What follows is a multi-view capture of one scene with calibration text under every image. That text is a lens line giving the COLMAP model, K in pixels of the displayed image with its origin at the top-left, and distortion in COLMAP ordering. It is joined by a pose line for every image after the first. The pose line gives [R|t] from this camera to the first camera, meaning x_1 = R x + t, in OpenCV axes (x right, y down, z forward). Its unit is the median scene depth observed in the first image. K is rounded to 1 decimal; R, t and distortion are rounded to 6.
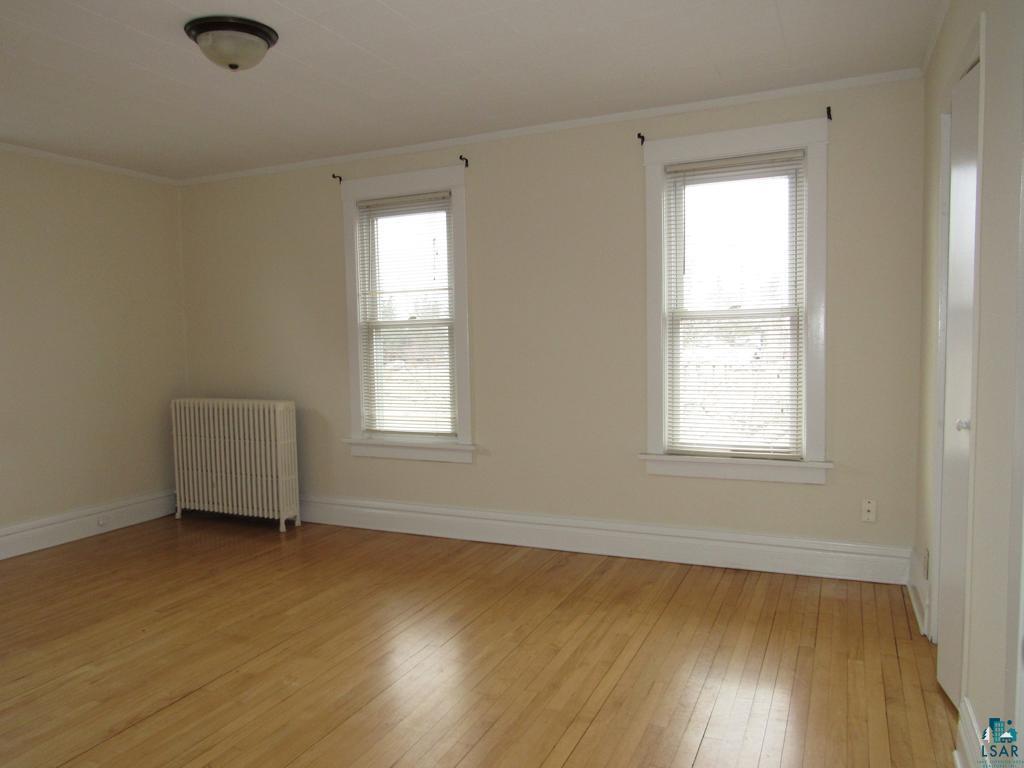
lens RADIAL K [[722.0, 0, 519.6], [0, 722.0, 383.8], [0, 0, 1]] dist [-0.035600, 0.008887]
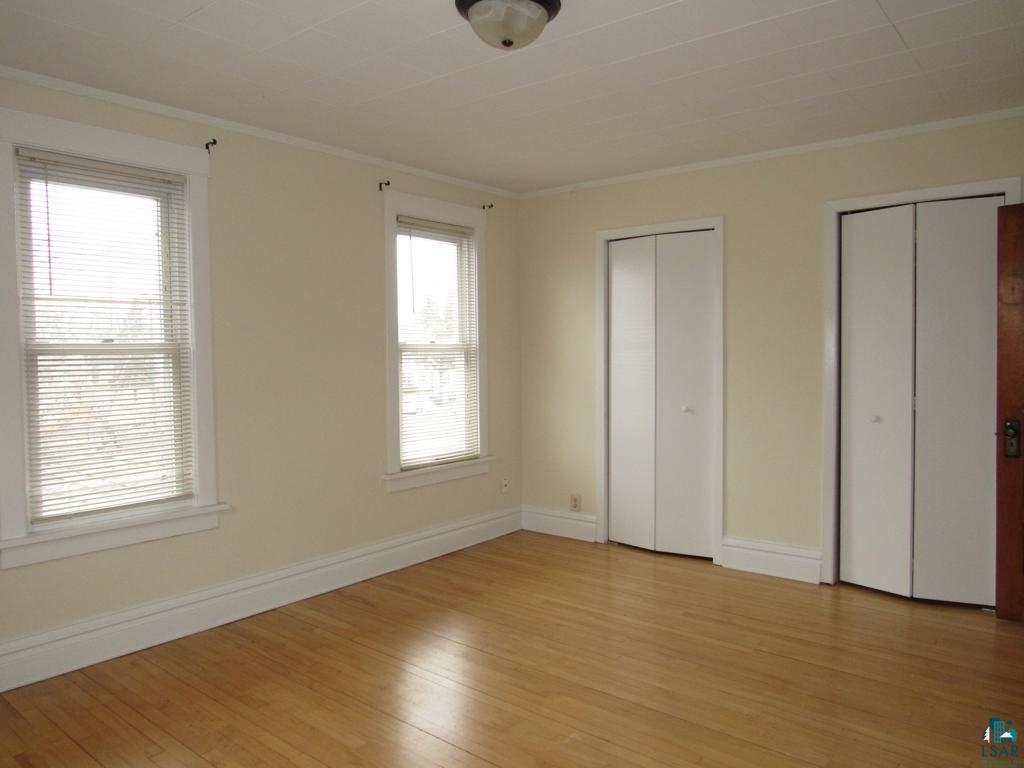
lens RADIAL K [[722.0, 0, 514.8], [0, 722.0, 383.6], [0, 0, 1]] dist [-0.035600, 0.008887]
pose [[0.259829, -0.031120, 0.965153, -0.842024], [0.052635, 0.998451, 0.018024, -0.050945], [-0.964219, 0.046118, 0.261065, 0.539631]]
